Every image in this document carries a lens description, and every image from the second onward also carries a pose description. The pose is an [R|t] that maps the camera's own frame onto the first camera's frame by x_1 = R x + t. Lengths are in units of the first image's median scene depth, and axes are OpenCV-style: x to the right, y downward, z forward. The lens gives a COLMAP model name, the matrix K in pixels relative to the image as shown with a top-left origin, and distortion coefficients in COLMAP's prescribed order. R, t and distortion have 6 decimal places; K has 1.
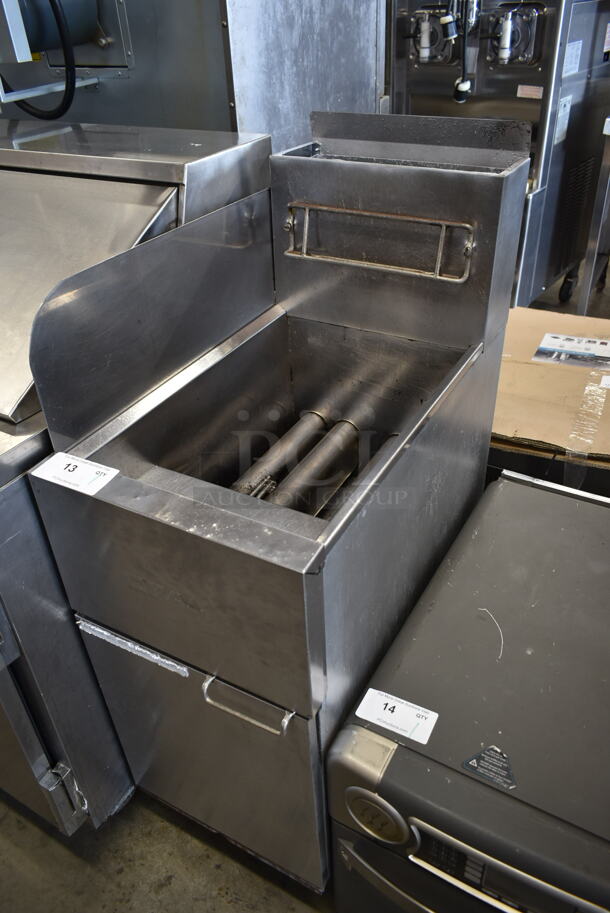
lens RADIAL K [[697.7, 0, 305.2], [0, 697.7, 450.0], [0, 0, 1]] dist [-0.020943, 0.004254]
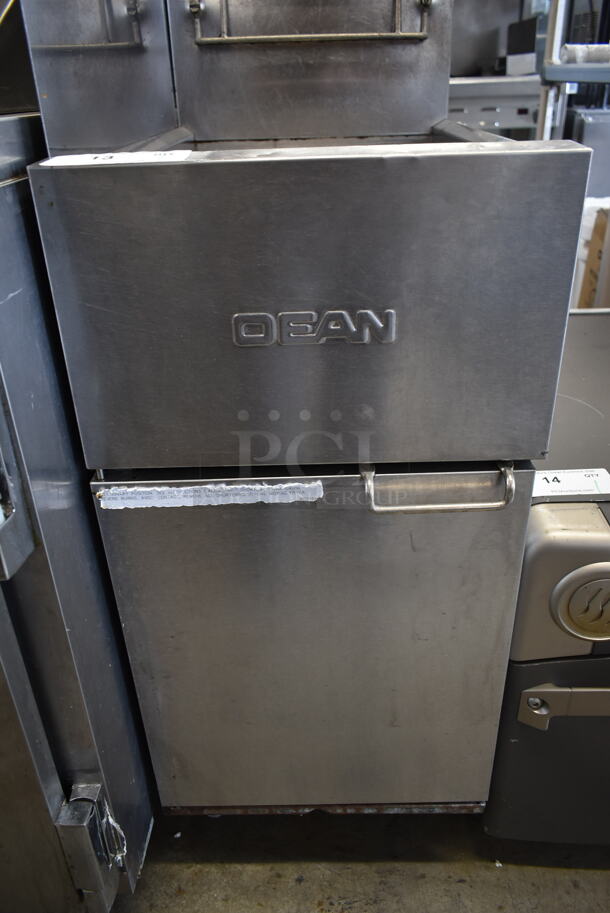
lens RADIAL K [[697.7, 0, 305.2], [0, 697.7, 450.0], [0, 0, 1]] dist [-0.020943, 0.004254]
pose [[0.878753, -0.210336, 0.428429, -0.386195], [0.263296, 0.962345, -0.067586, 0.274665], [-0.398080, 0.172195, 0.901044, 0.346812]]
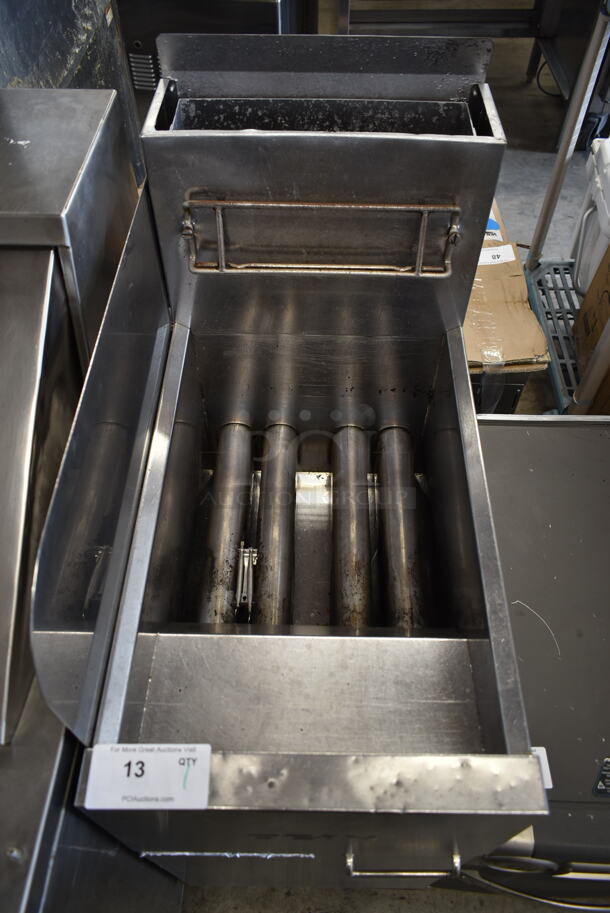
lens RADIAL K [[697.7, 0, 305.2], [0, 697.7, 450.0], [0, 0, 1]] dist [-0.020943, 0.004254]
pose [[0.880934, -0.348400, 0.320270, -0.234709], [0.233837, 0.908831, 0.345465, -0.360113], [-0.411431, -0.229441, 0.882089, 0.313183]]
